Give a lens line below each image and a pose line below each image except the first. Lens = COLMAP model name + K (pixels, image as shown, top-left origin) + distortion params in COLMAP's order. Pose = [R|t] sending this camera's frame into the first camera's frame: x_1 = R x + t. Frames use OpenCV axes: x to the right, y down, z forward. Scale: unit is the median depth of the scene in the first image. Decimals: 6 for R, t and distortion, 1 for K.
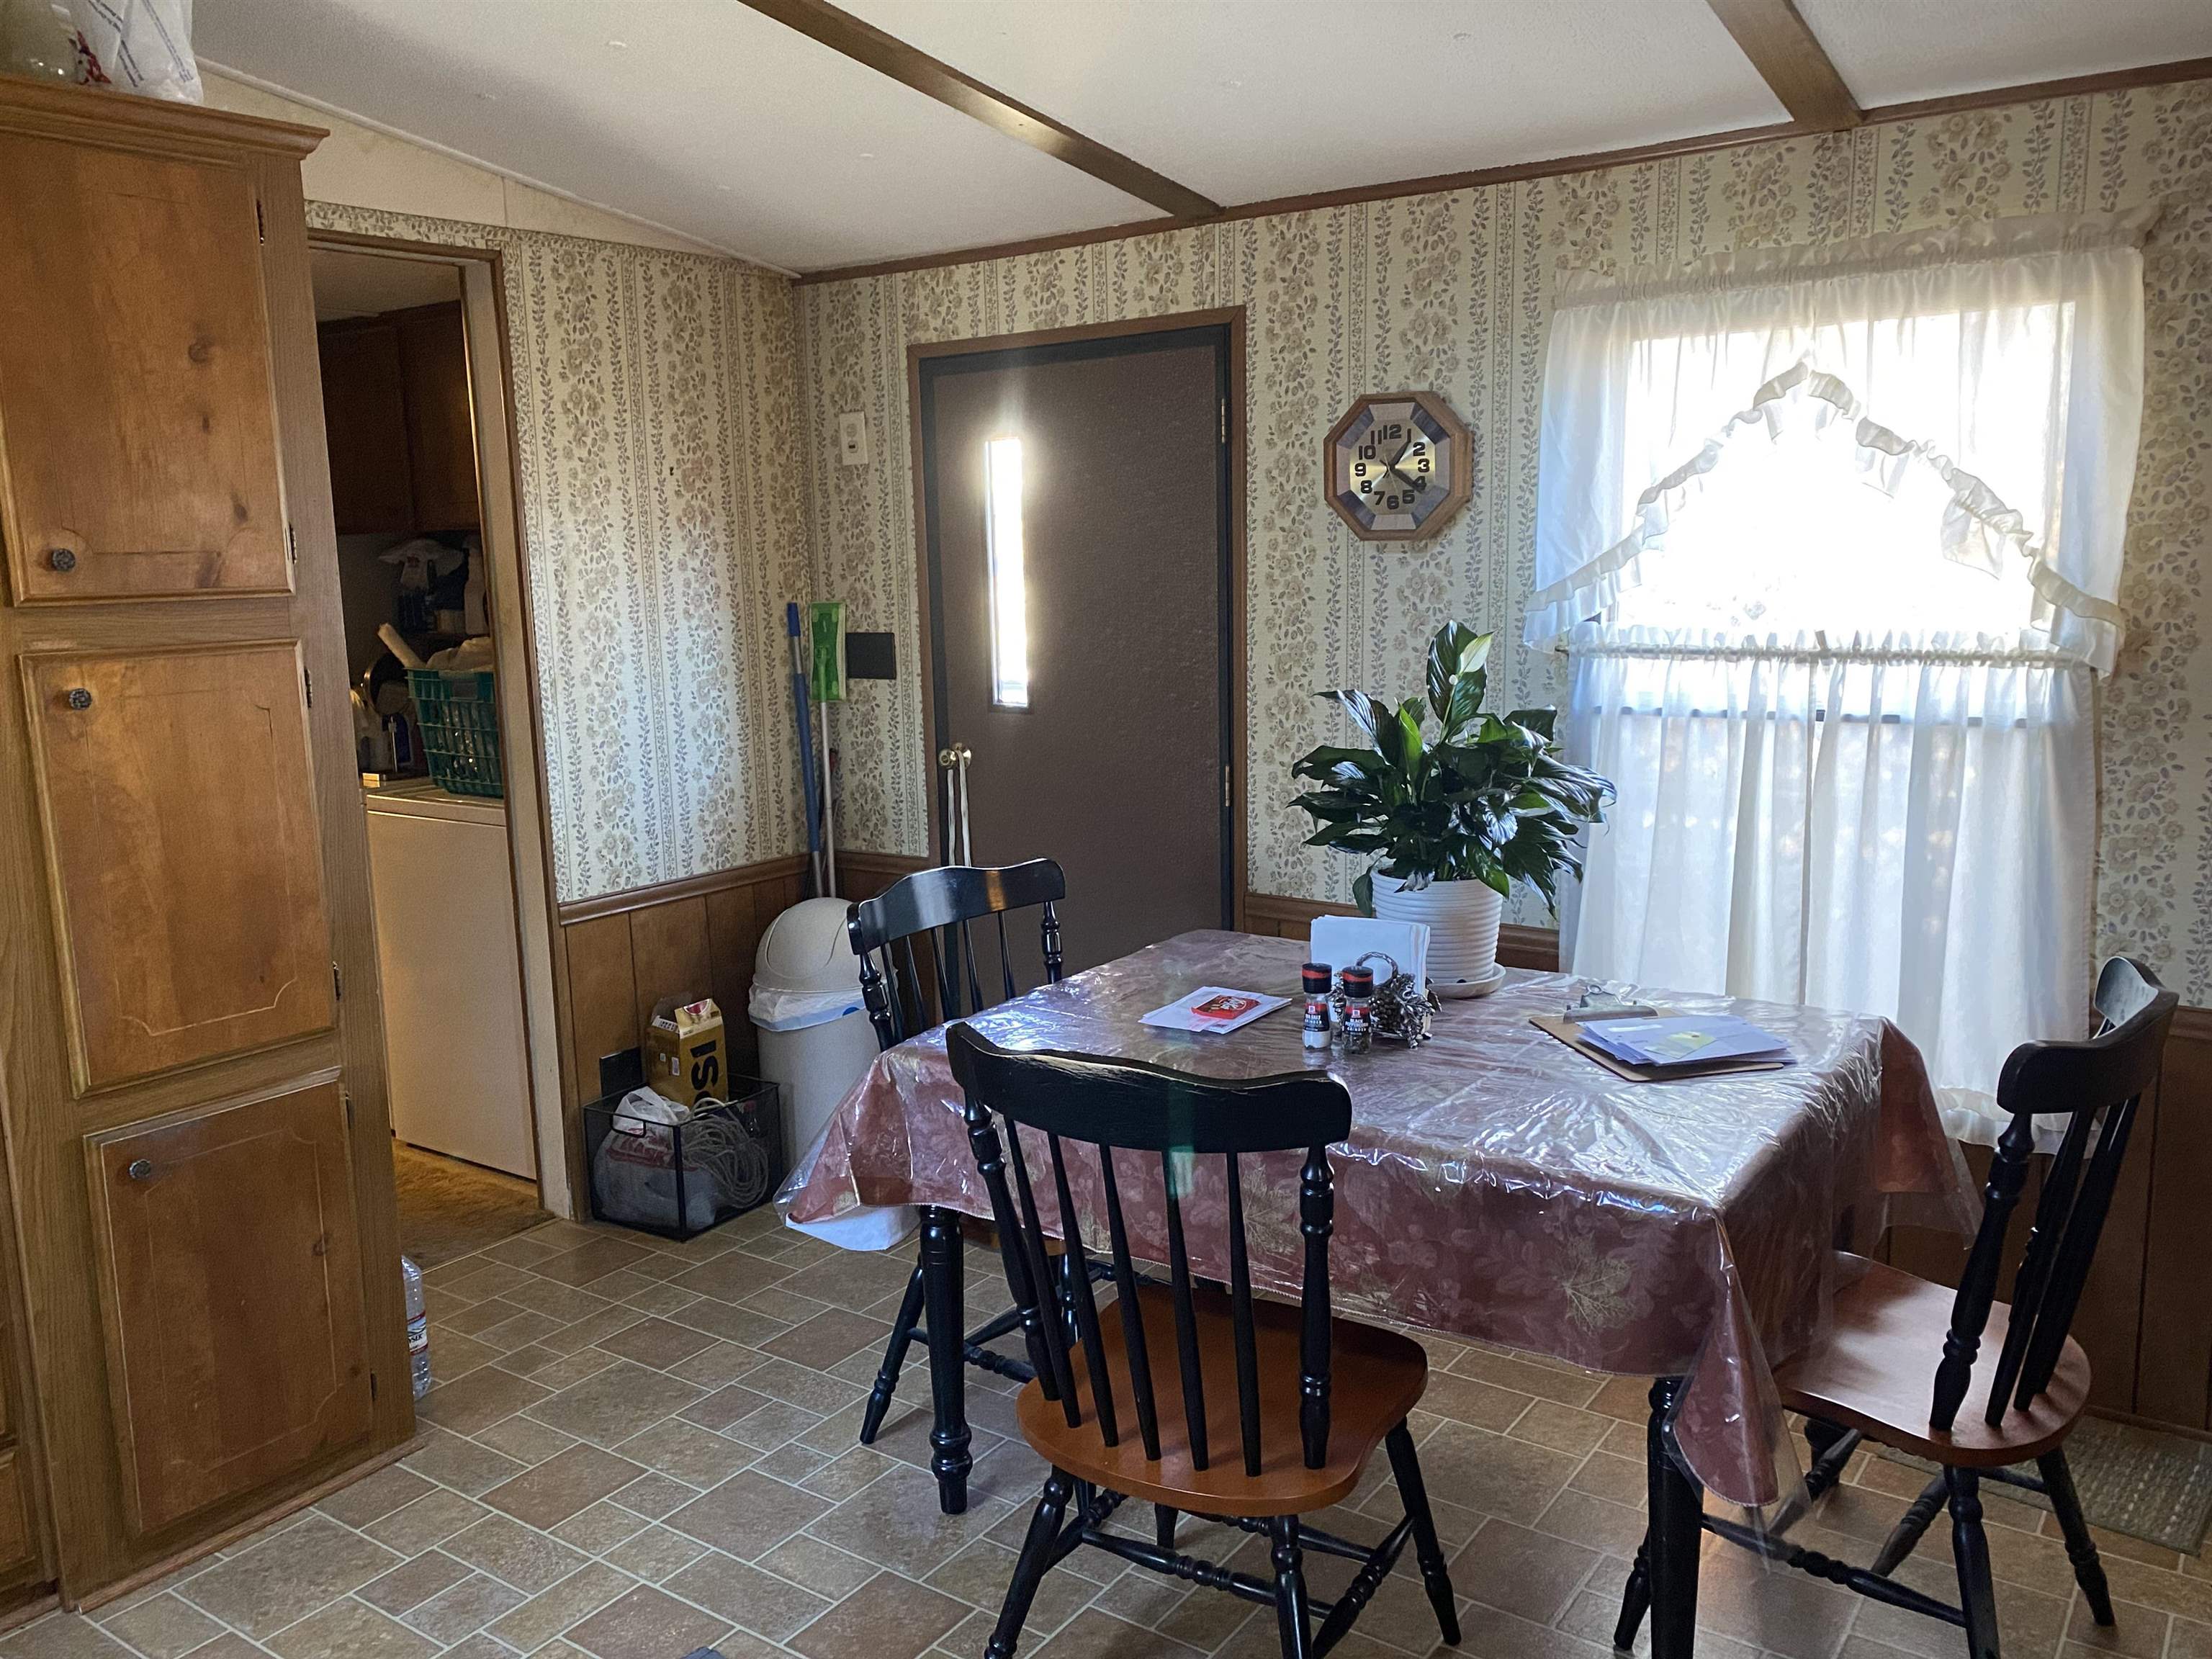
lens RADIAL K [[1762.7, 0, 1076.5], [0, 1762.7, 833.7], [0, 0, 1]] dist [0.055772, -0.053678]
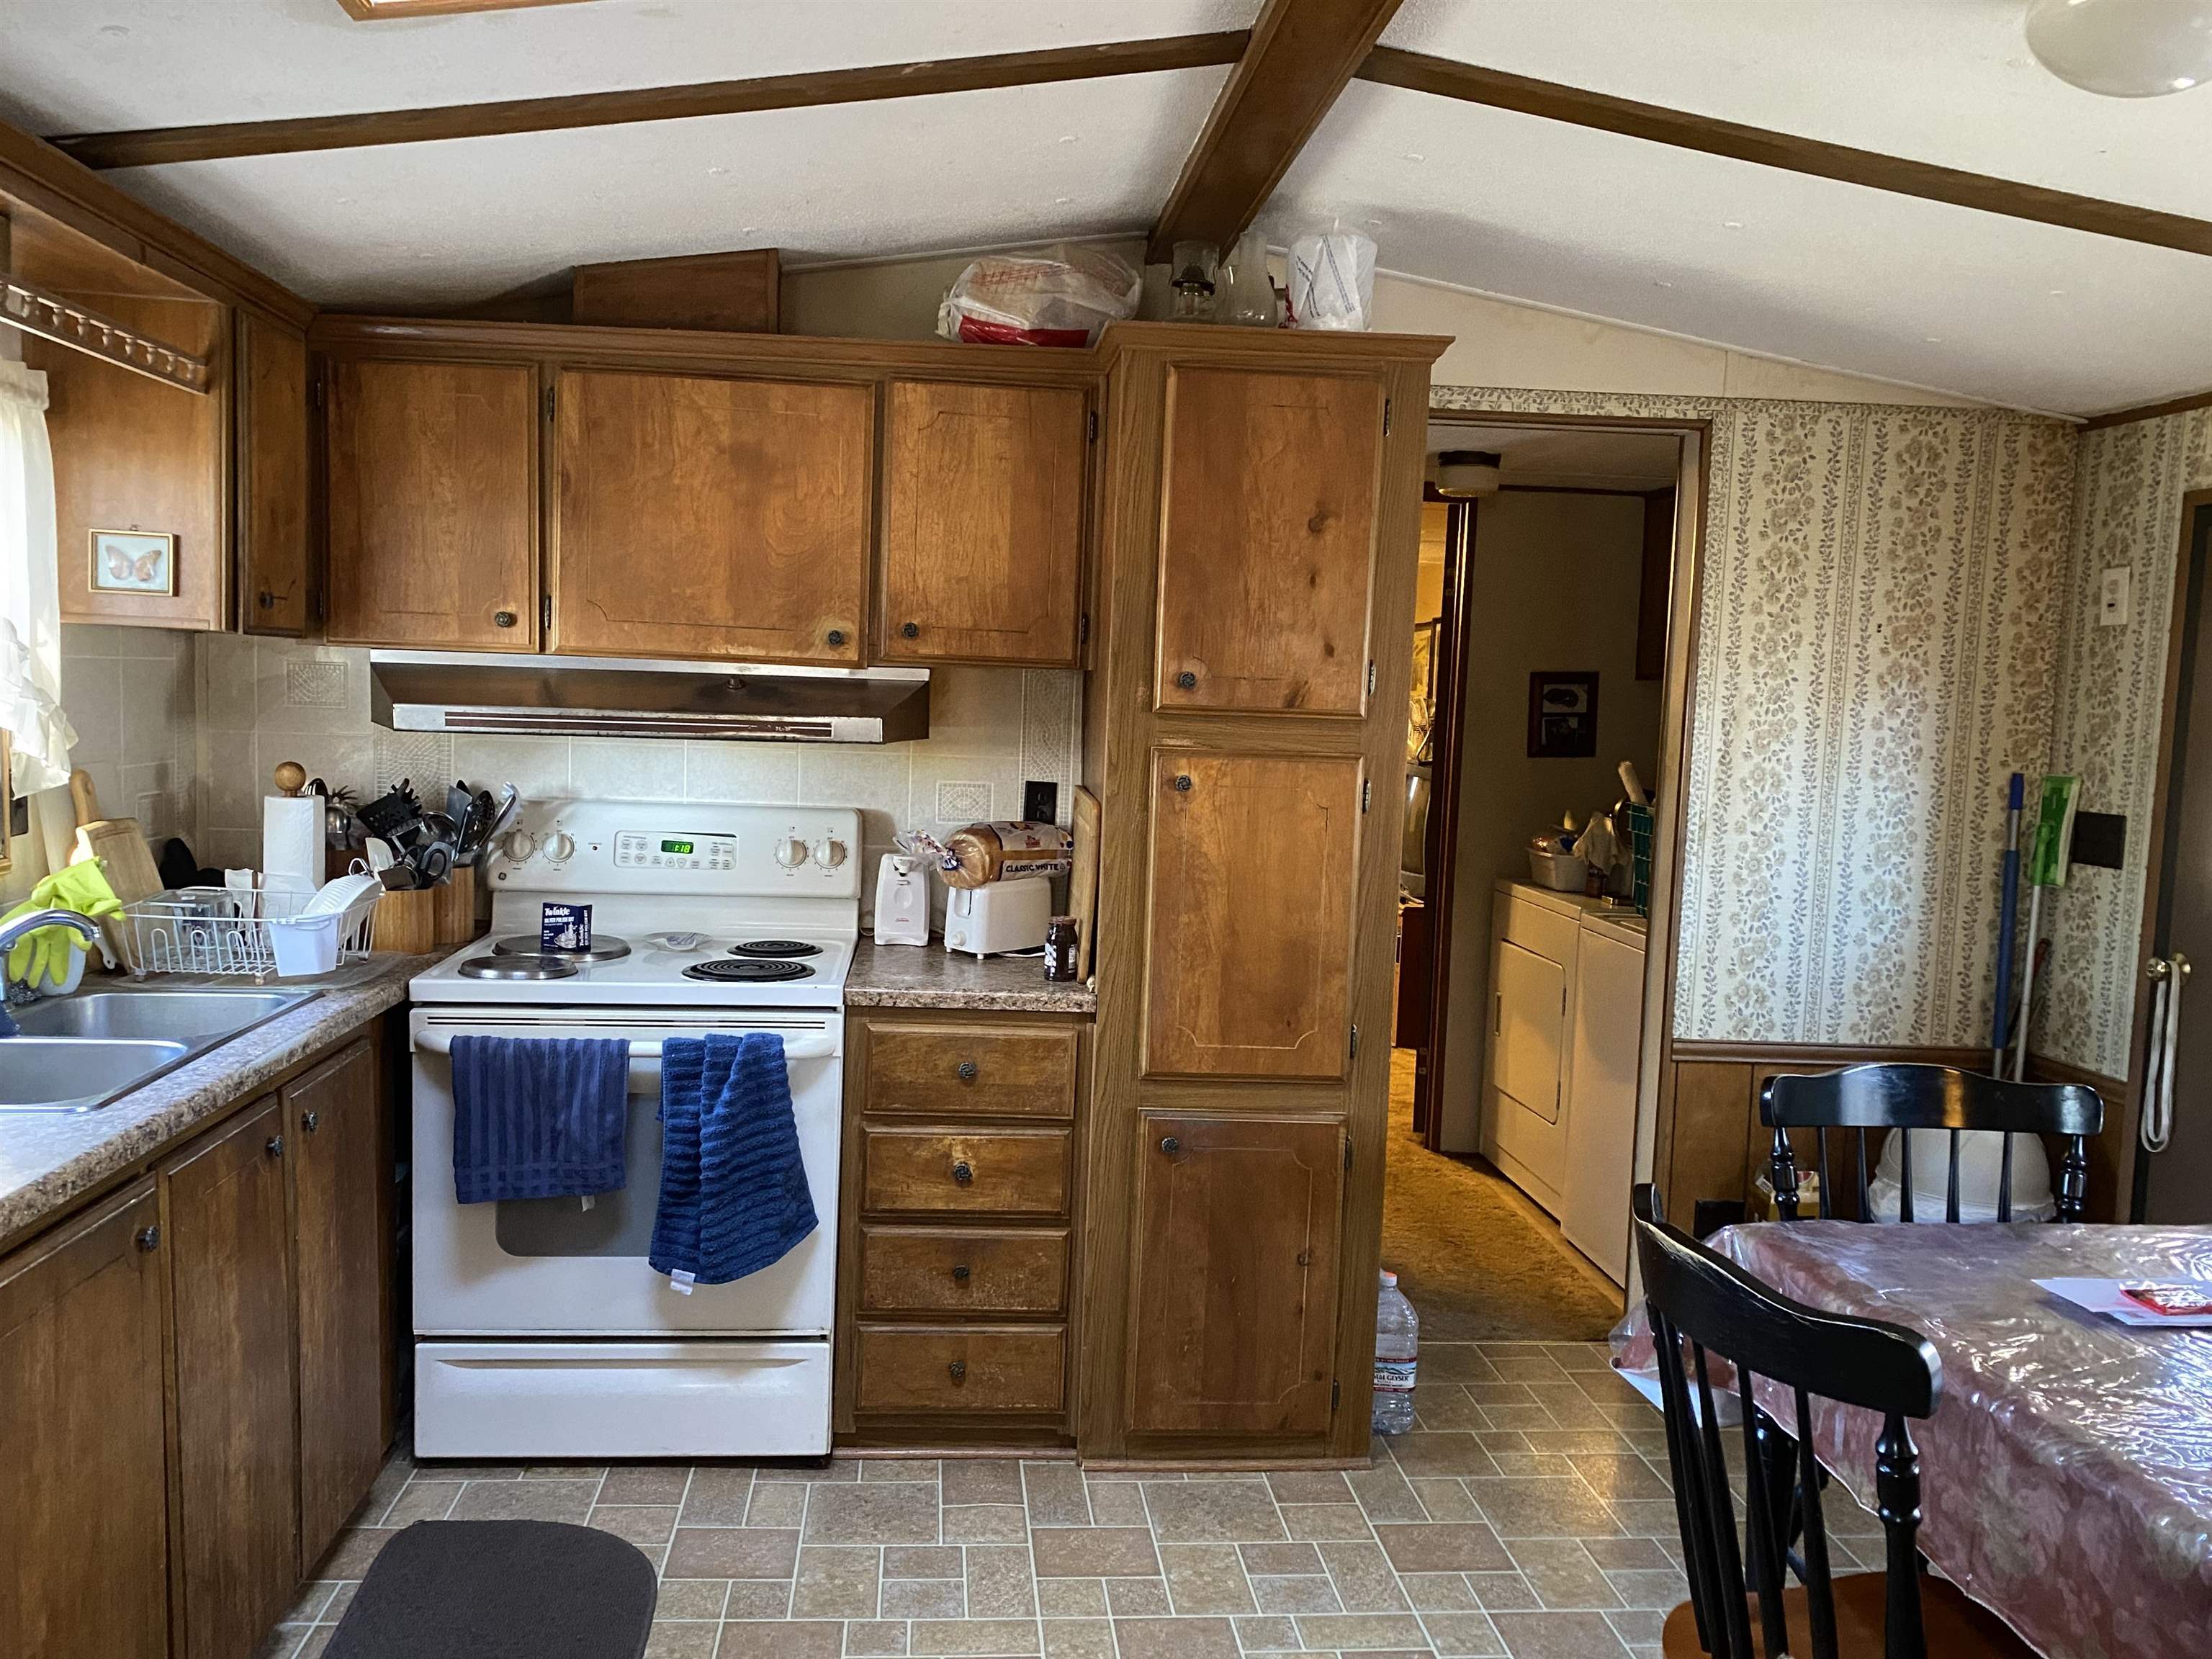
lens RADIAL K [[1762.7, 0, 1090.8], [0, 1762.7, 844.1], [0, 0, 1]] dist [0.055772, -0.053678]
pose [[0.654420, 0.120848, -0.746412, 0.255564], [-0.178683, 0.983903, 0.002638, -0.014567], [0.734716, 0.131645, 0.665479, 0.053708]]
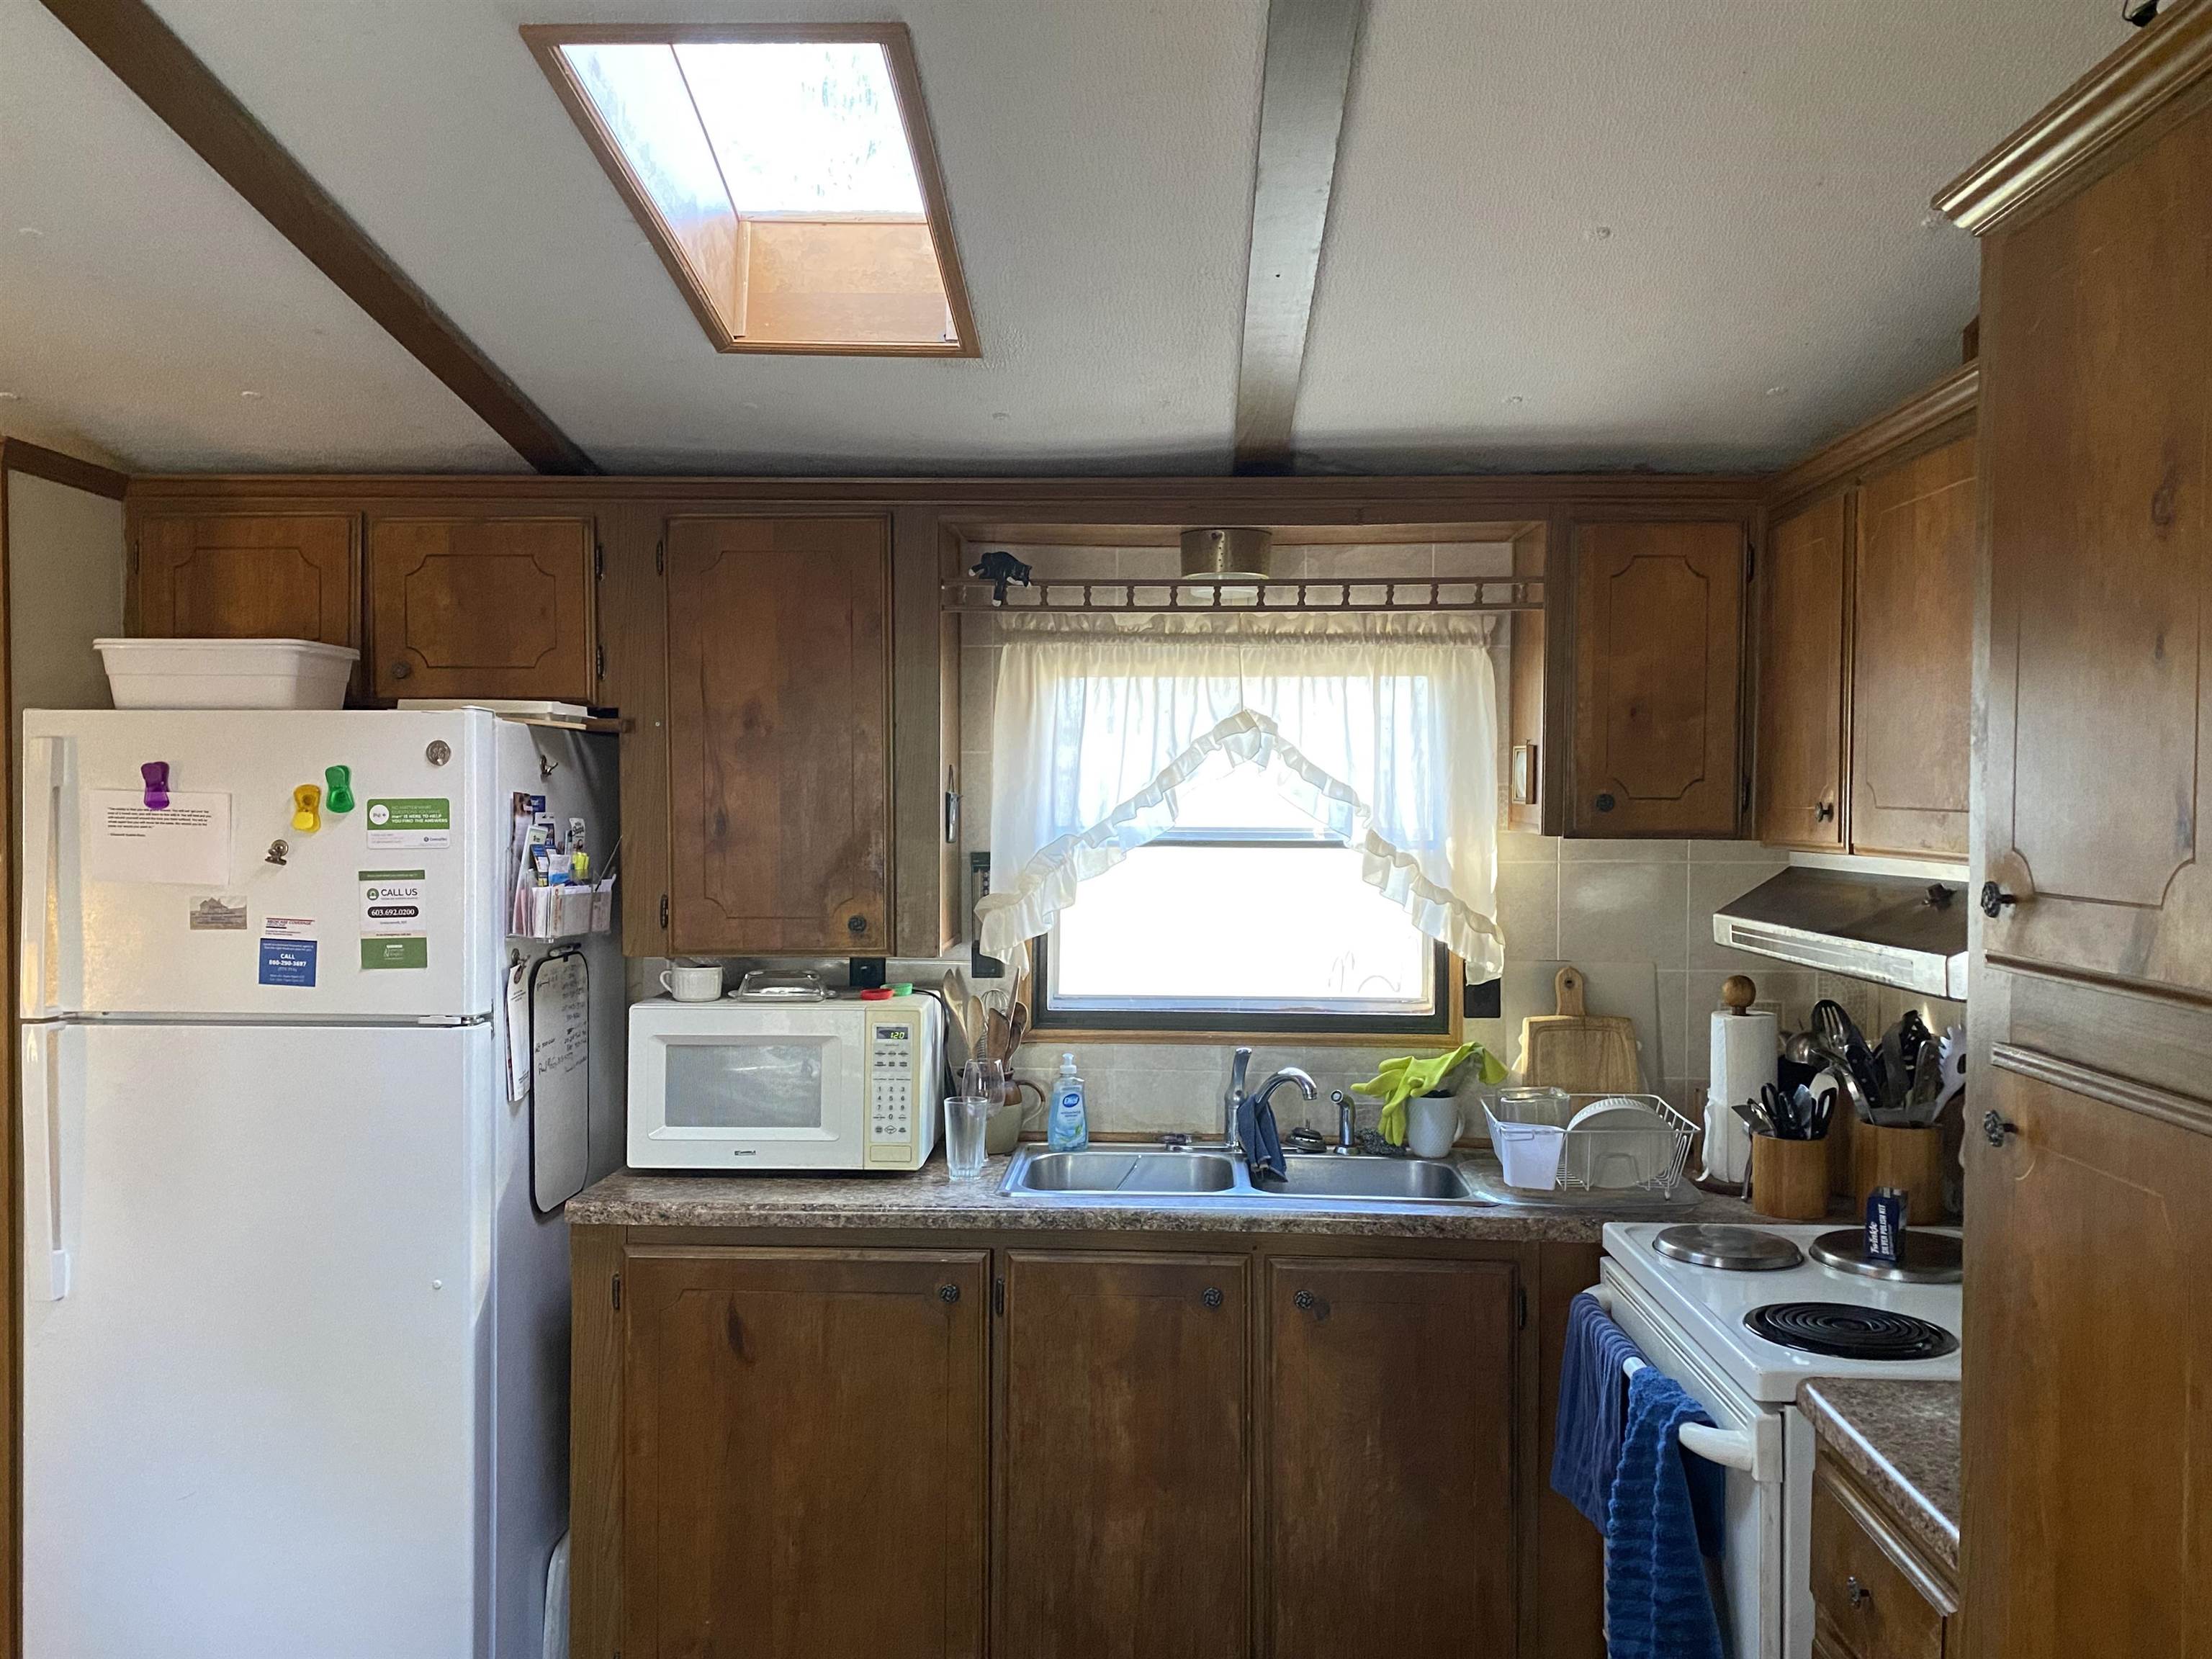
lens RADIAL K [[1852.1, 0, 1088.3], [0, 1852.1, 838.3], [0, 0, 1]] dist [0.095499, 0.000266]
pose [[-0.830609, 0.034361, -0.555794, 0.033427], [-0.074916, 0.982125, 0.172677, -0.172714], [0.551793, 0.185065, -0.813188, 0.891994]]
